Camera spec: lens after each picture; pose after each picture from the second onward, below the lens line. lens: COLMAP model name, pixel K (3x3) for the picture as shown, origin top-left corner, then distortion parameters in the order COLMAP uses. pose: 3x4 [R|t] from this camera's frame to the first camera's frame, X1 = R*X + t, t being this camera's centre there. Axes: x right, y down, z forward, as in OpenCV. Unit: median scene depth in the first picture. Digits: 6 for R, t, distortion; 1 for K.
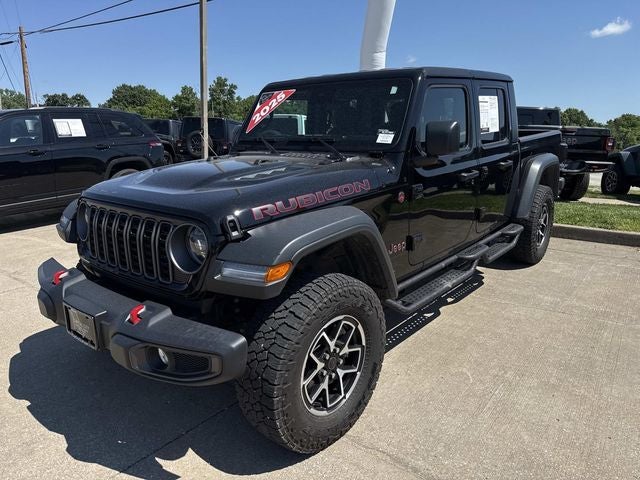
lens RADIAL K [[454.7, 0, 314.5], [0, 454.7, 240.1], [0, 0, 1]] dist [0.052855, -0.001928]
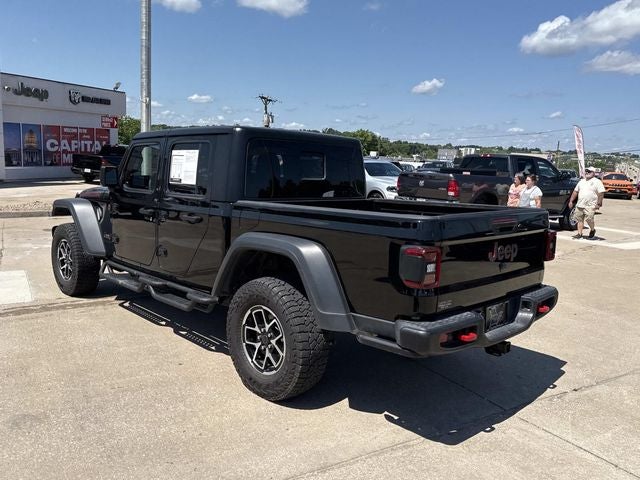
lens RADIAL K [[543.4, 0, 320.0], [0, 543.4, 240.0], [0, 0, 1]] dist [0.101896, -0.160528]
pose [[-0.110581, 0.152995, -0.982021, 2.411184], [-0.286212, 0.941320, 0.178883, -0.644580], [0.951764, 0.300847, -0.060303, 2.134953]]
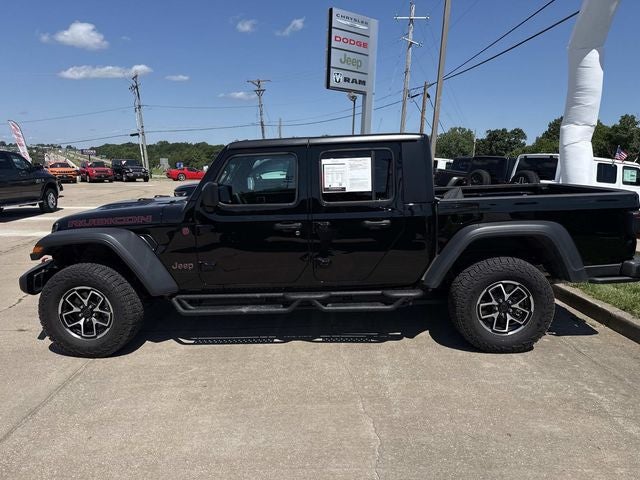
lens RADIAL K [[454.9, 0, 321.0], [0, 454.9, 231.5], [0, 0, 1]] dist [0.077574, -0.116757]
pose [[0.622626, 0.133753, -0.771004, 1.759043], [-0.194637, 0.980790, 0.012967, -0.220048], [0.757927, 0.141992, 0.636698, 0.448405]]
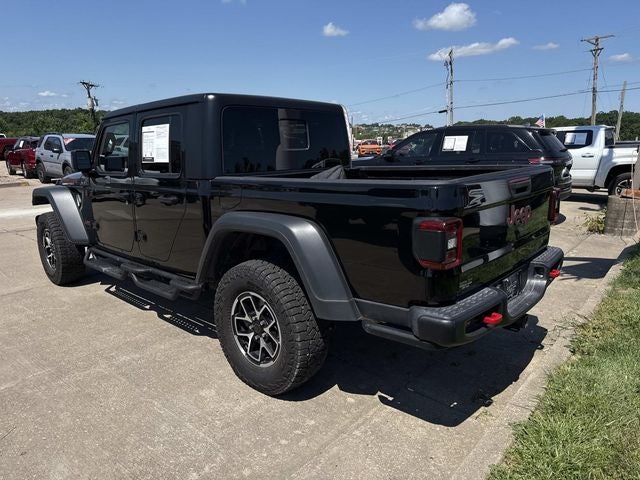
lens RADIAL K [[459.8, 0, 320.0], [0, 459.8, 240.0], [0, 0, 1]] dist [0.061866, -0.083756]
pose [[-0.057141, 0.227030, -0.972210, 2.040261], [-0.232206, 0.944073, 0.234107, -0.587986], [0.970987, 0.239130, -0.001228, 2.080071]]
